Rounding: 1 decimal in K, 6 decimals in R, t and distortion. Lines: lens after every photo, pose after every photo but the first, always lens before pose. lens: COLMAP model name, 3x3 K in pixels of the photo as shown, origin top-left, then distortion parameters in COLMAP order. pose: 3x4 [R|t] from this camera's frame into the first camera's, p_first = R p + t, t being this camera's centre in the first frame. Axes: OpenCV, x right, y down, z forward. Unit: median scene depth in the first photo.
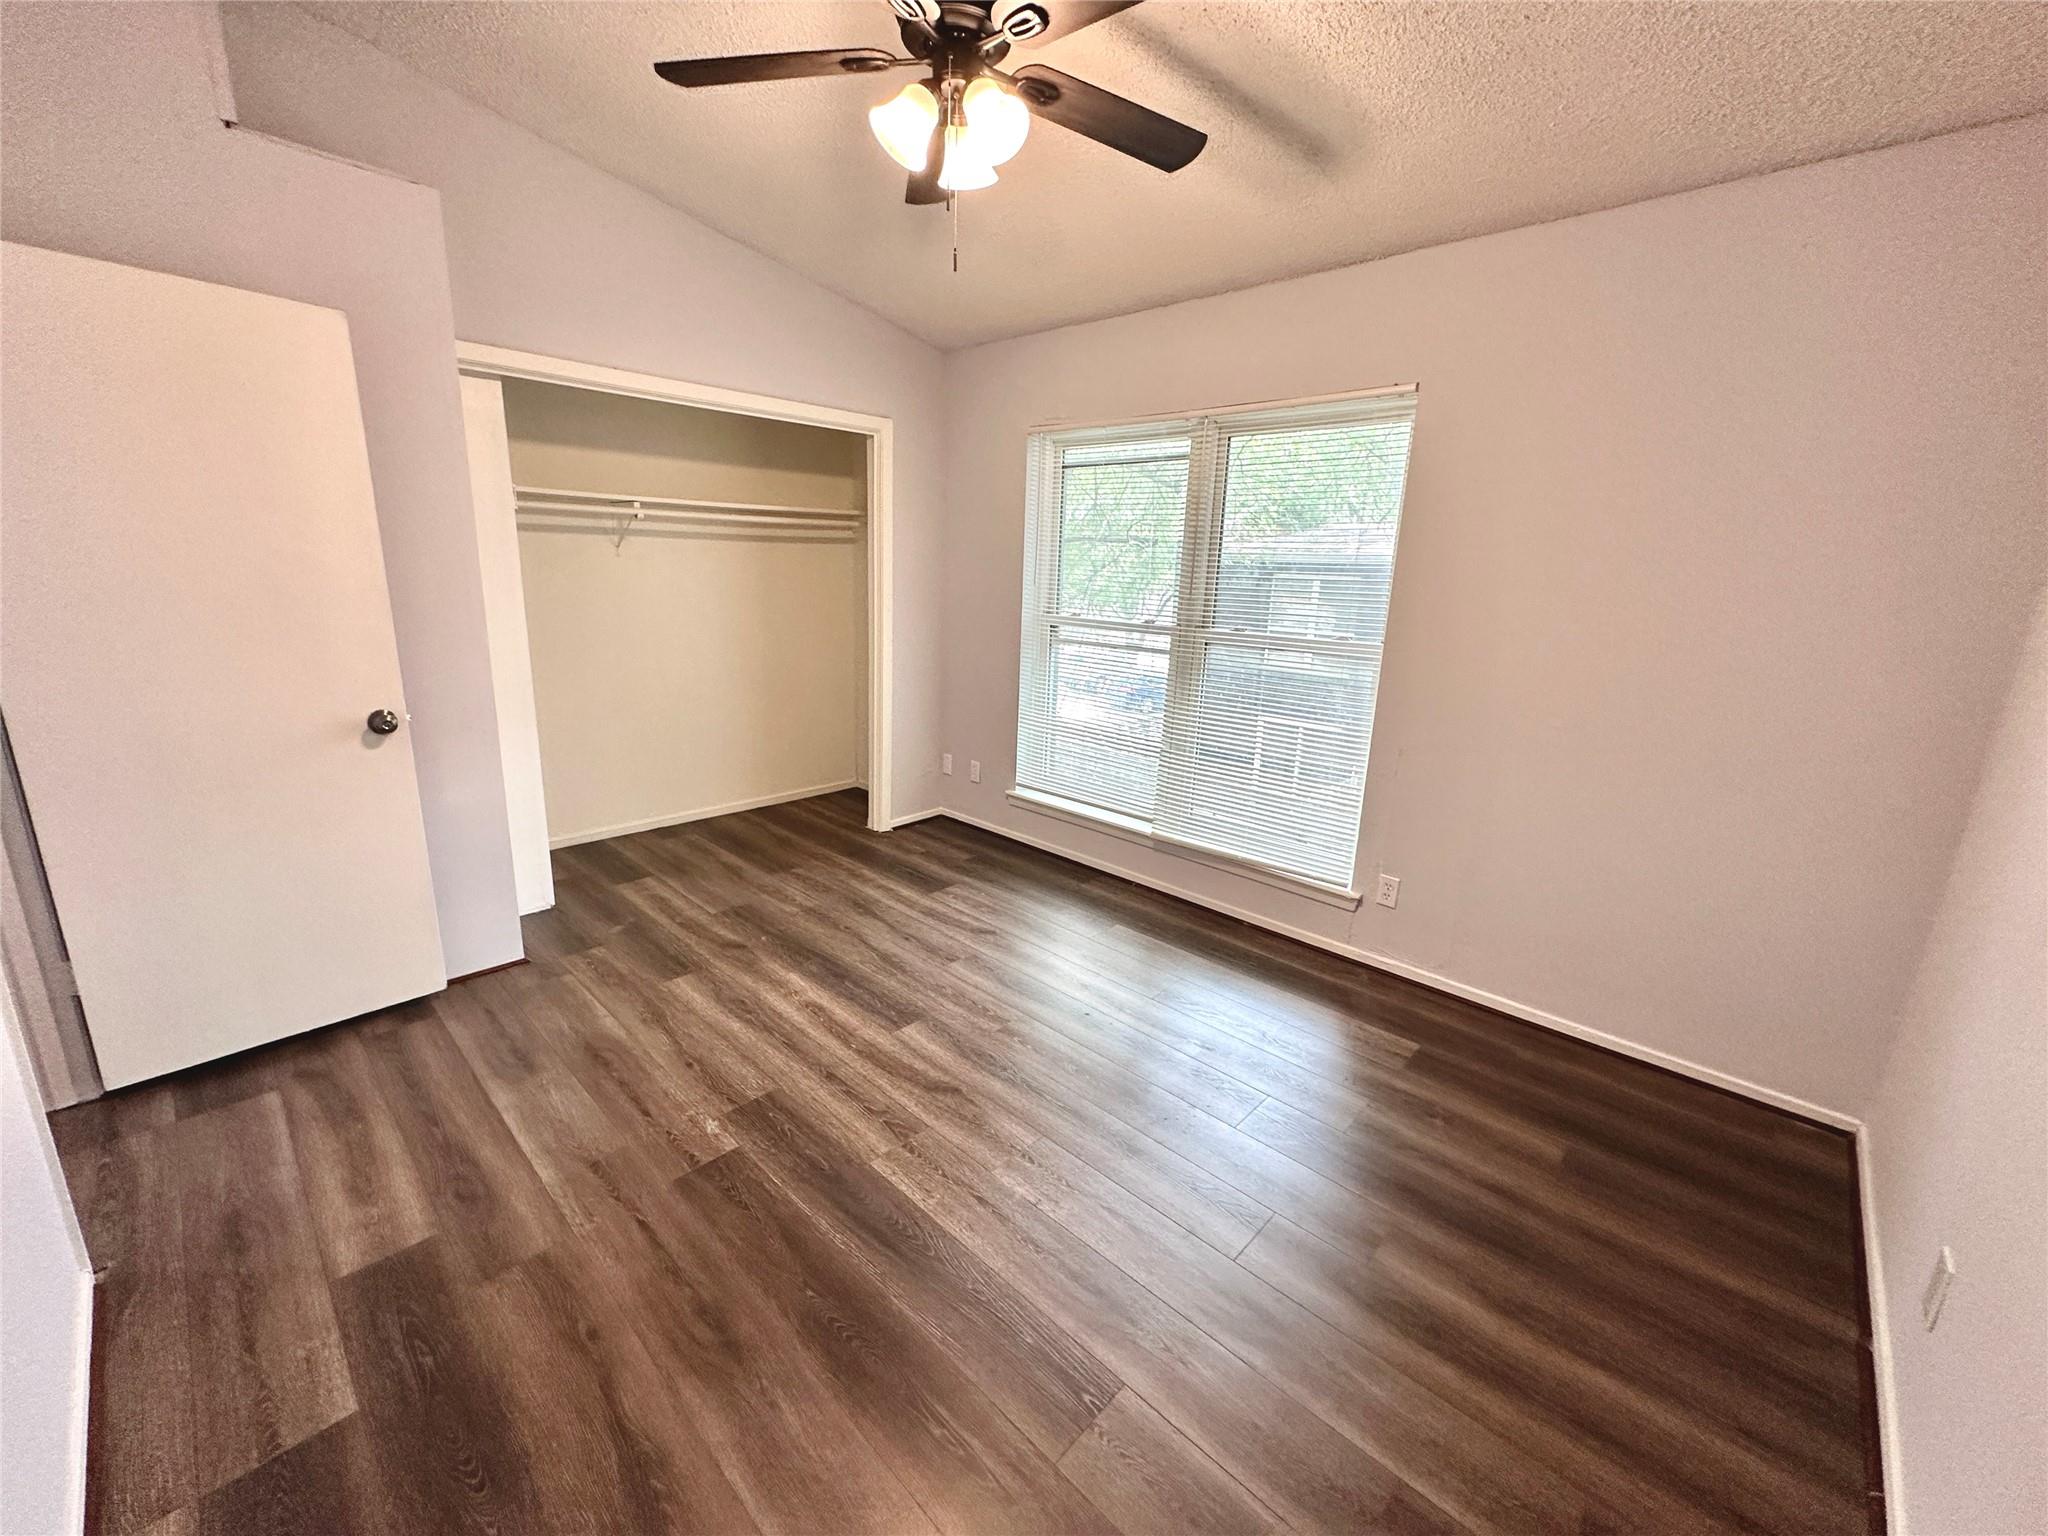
lens RADIAL K [[814.5, 0, 1023.6], [0, 814.5, 768.3], [0, 0, 1]] dist [-0.001719, 0.000525]
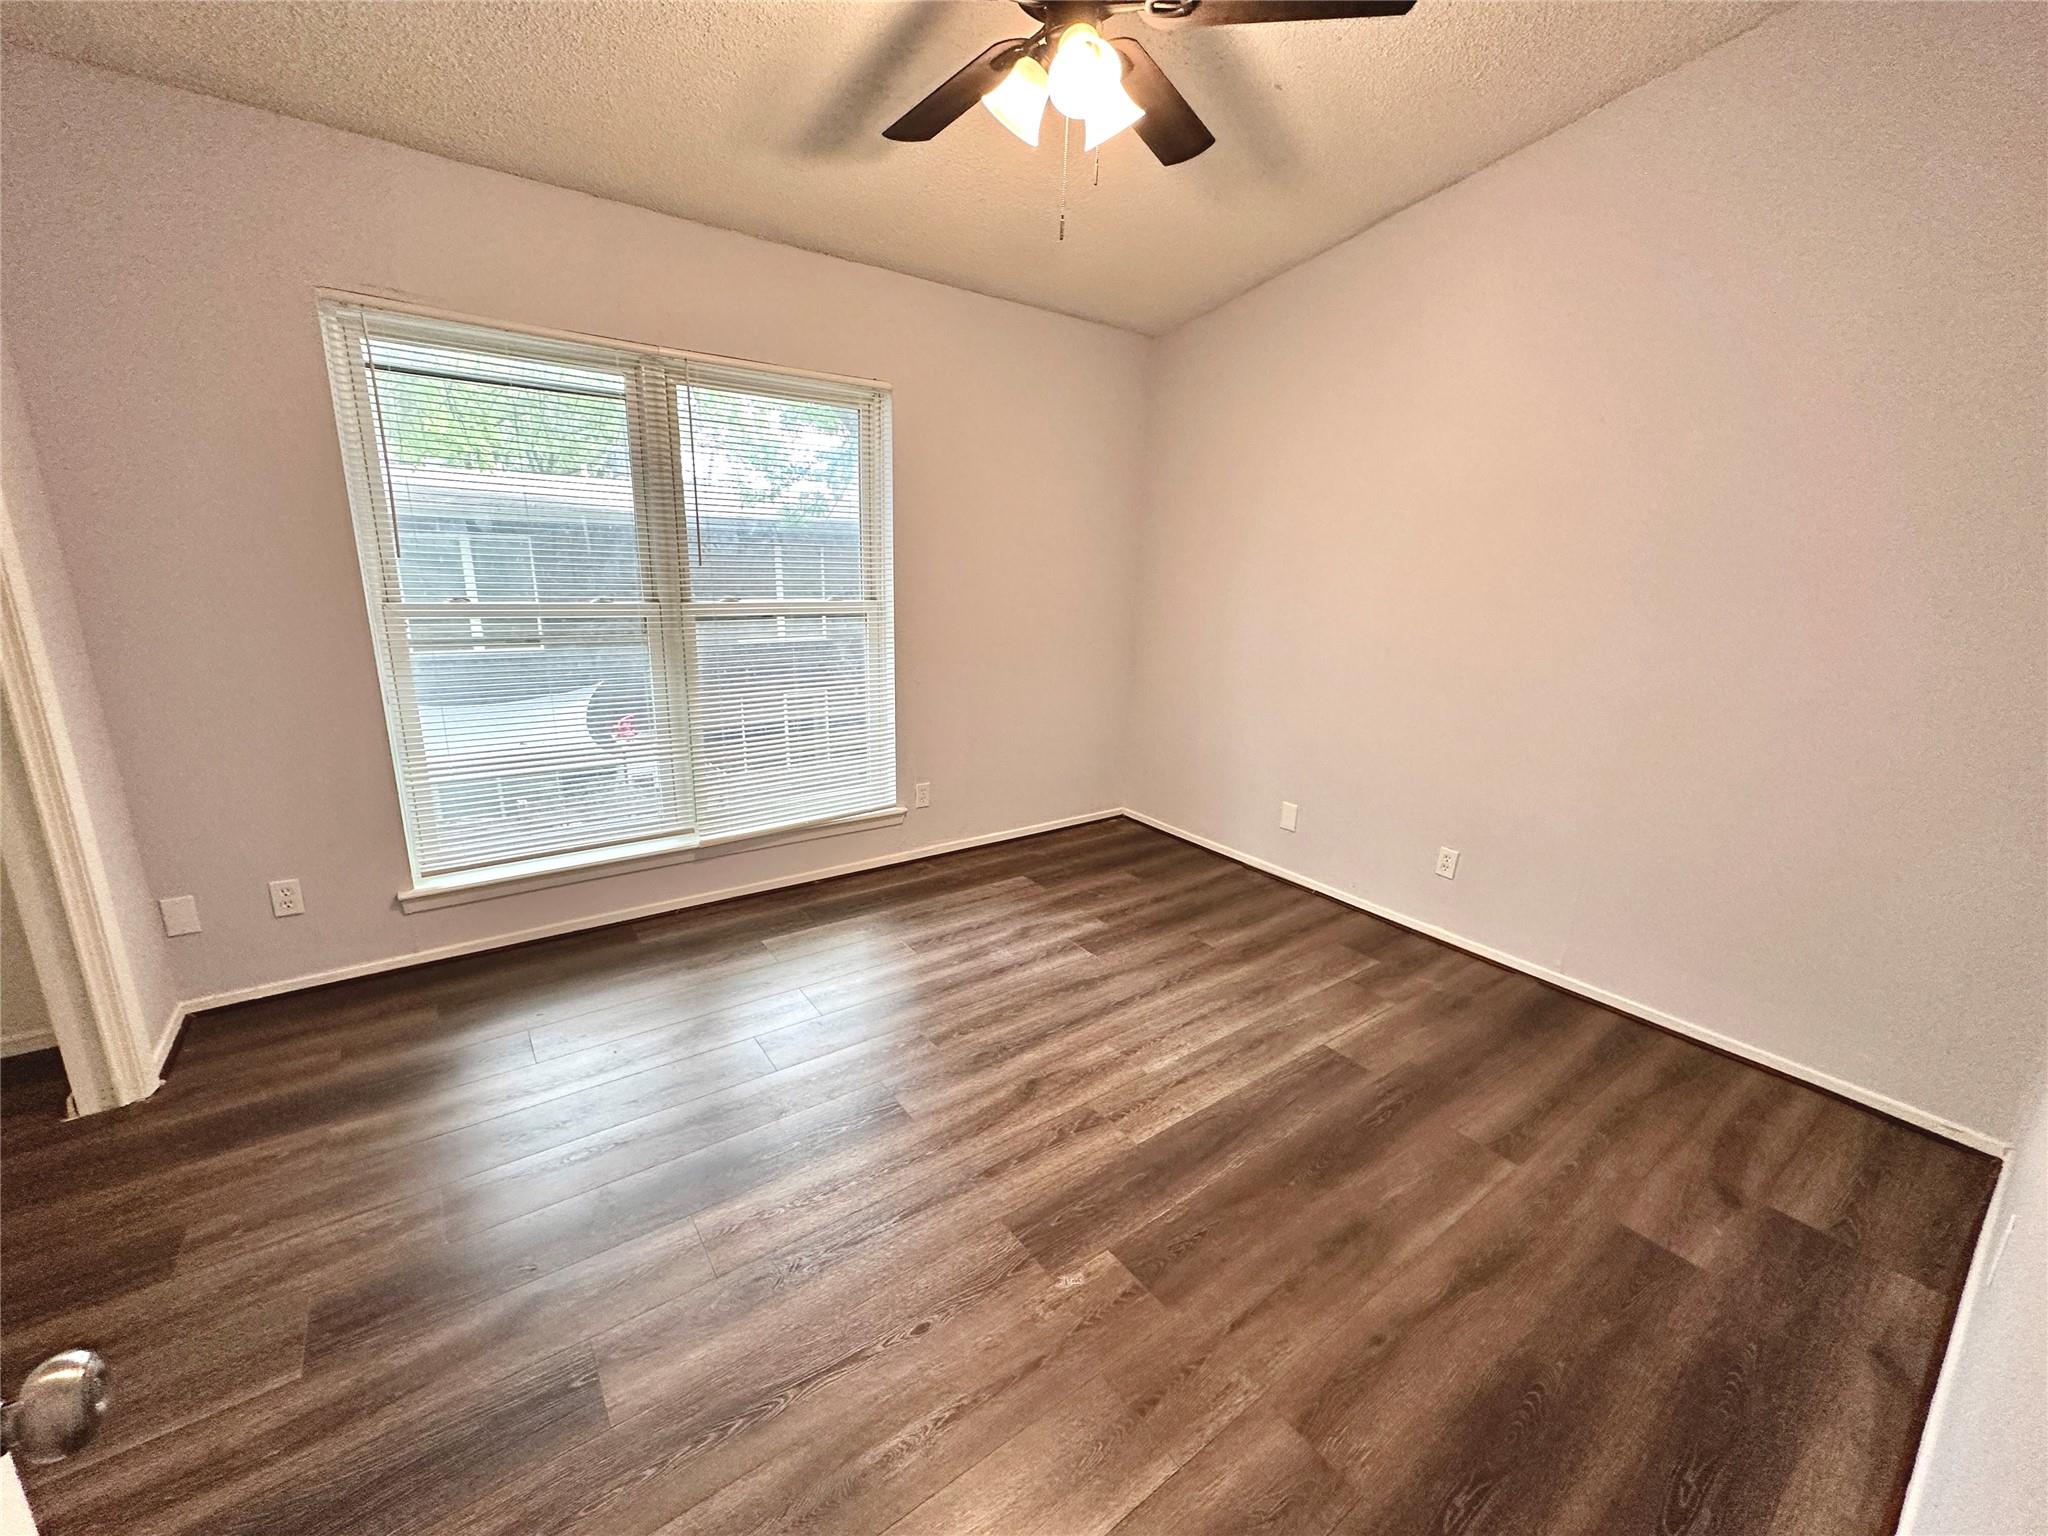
lens RADIAL K [[814.5, 0, 1021.3], [0, 814.5, 765.0], [0, 0, 1]] dist [-0.001719, 0.000525]
pose [[0.177125, -0.276107, 0.944665, -0.728940], [0.212773, 0.947885, 0.237154, -0.165510], [-0.960913, 0.158994, 0.226642, 0.579940]]
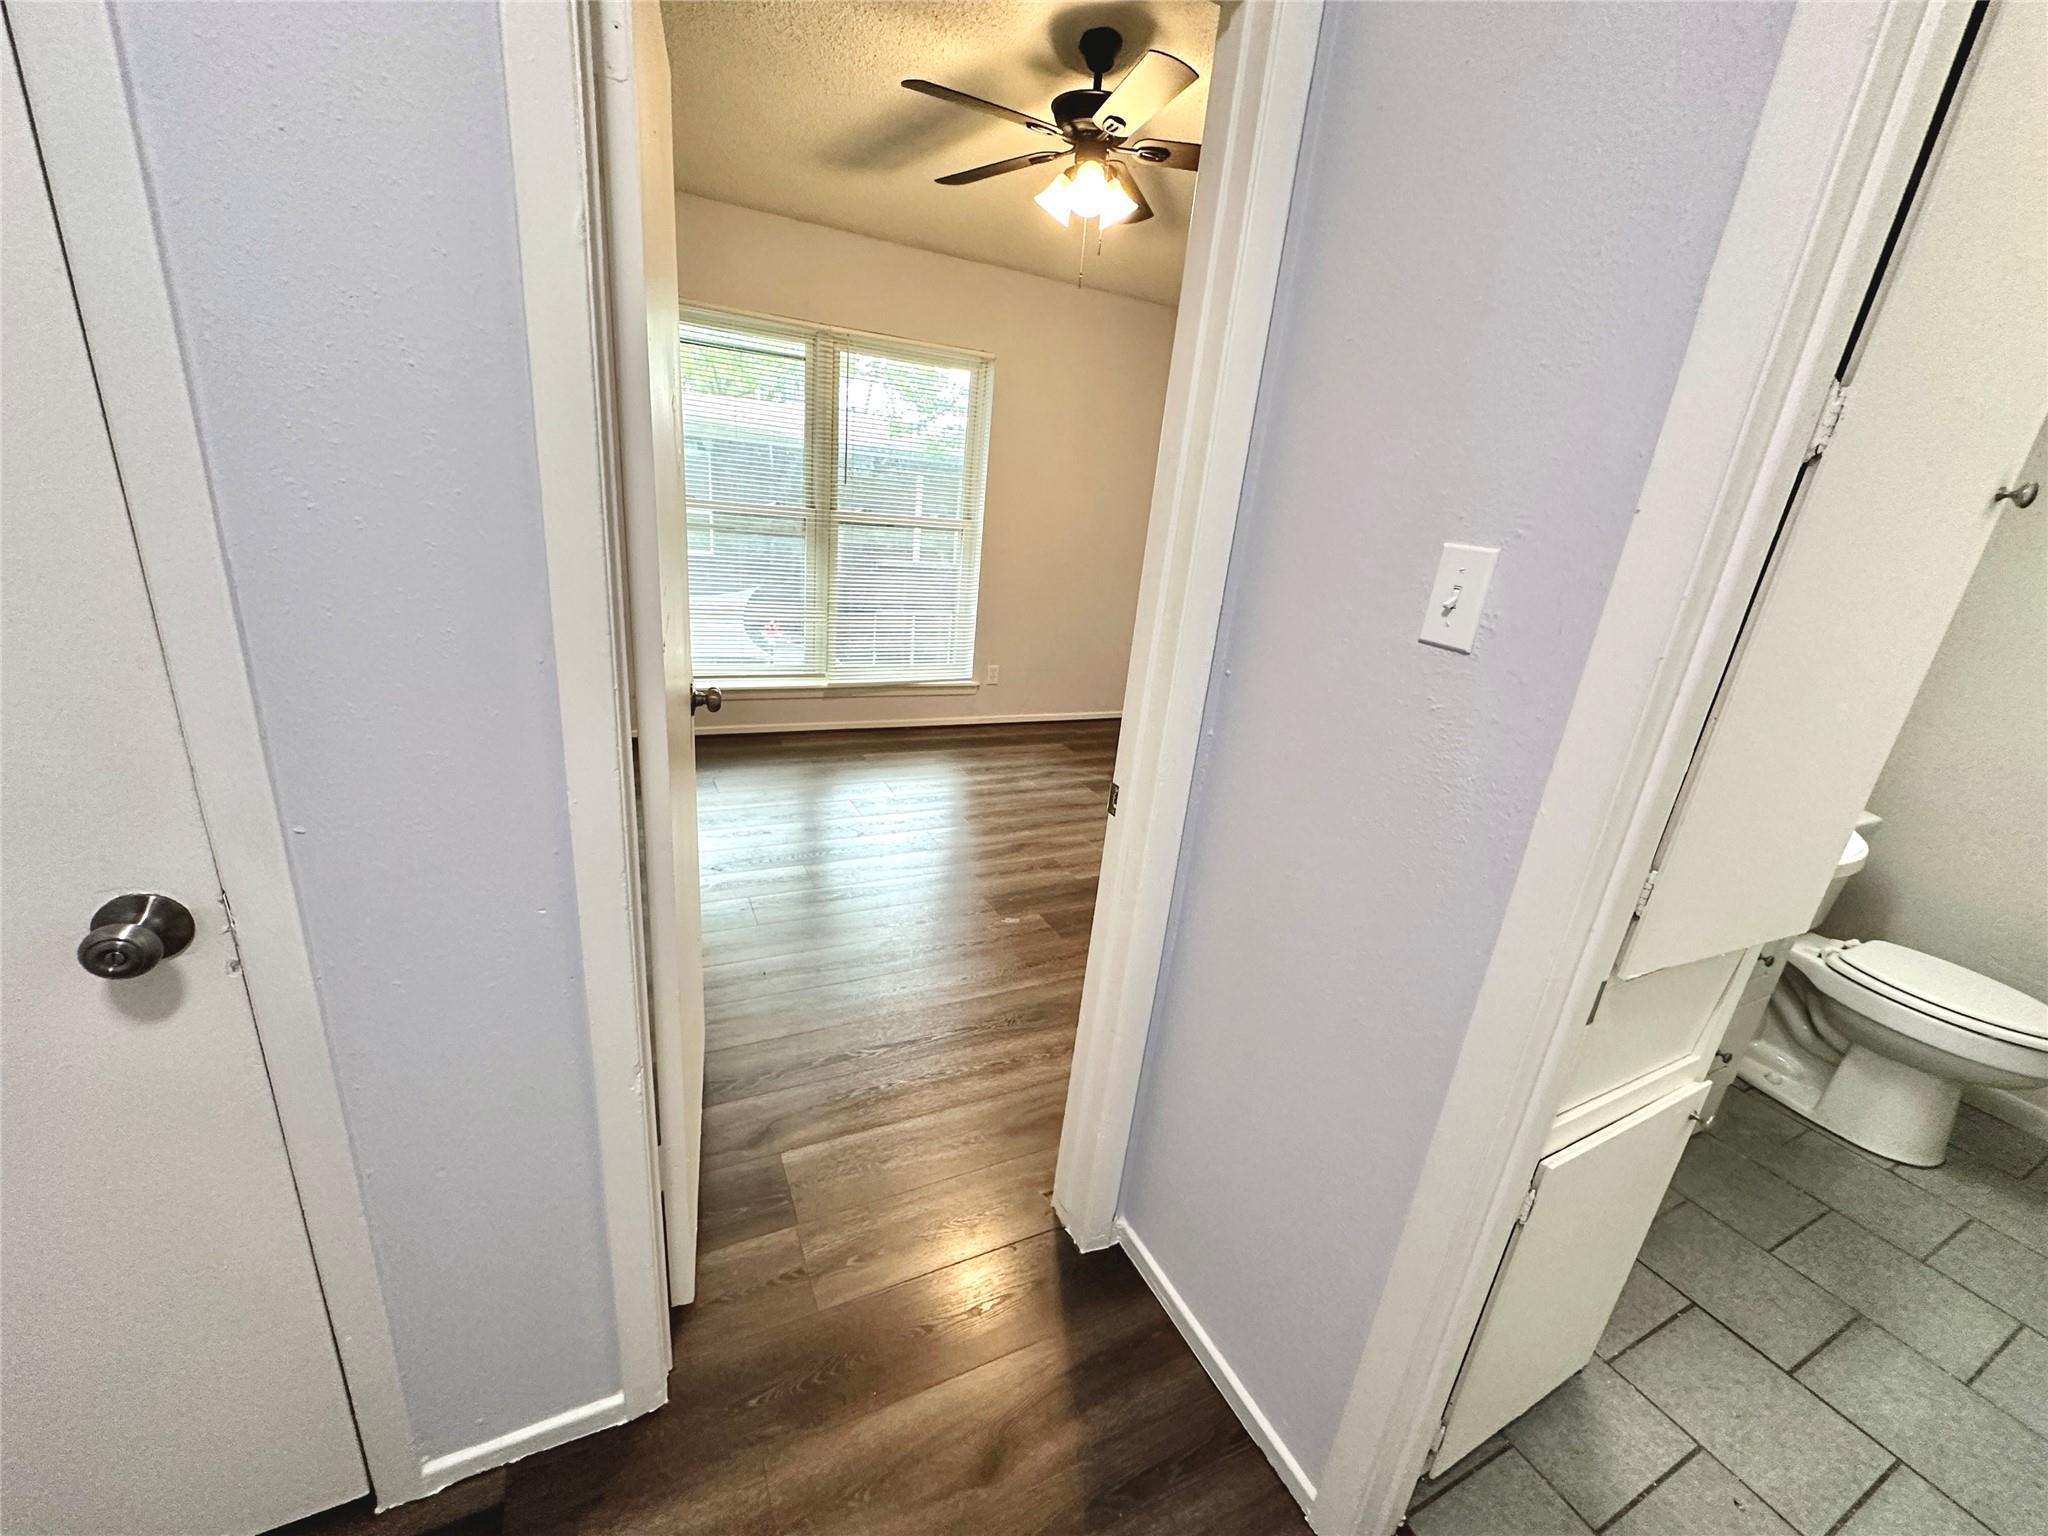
lens RADIAL K [[814.5, 0, 1023.5], [0, 814.5, 766.2], [0, 0, 1]] dist [-0.001719, 0.000525]
pose [[0.341661, -0.309163, 0.887517, -1.091165], [0.144426, 0.950399, 0.275470, -0.122610], [-0.928660, 0.034063, 0.369365, 0.350923]]
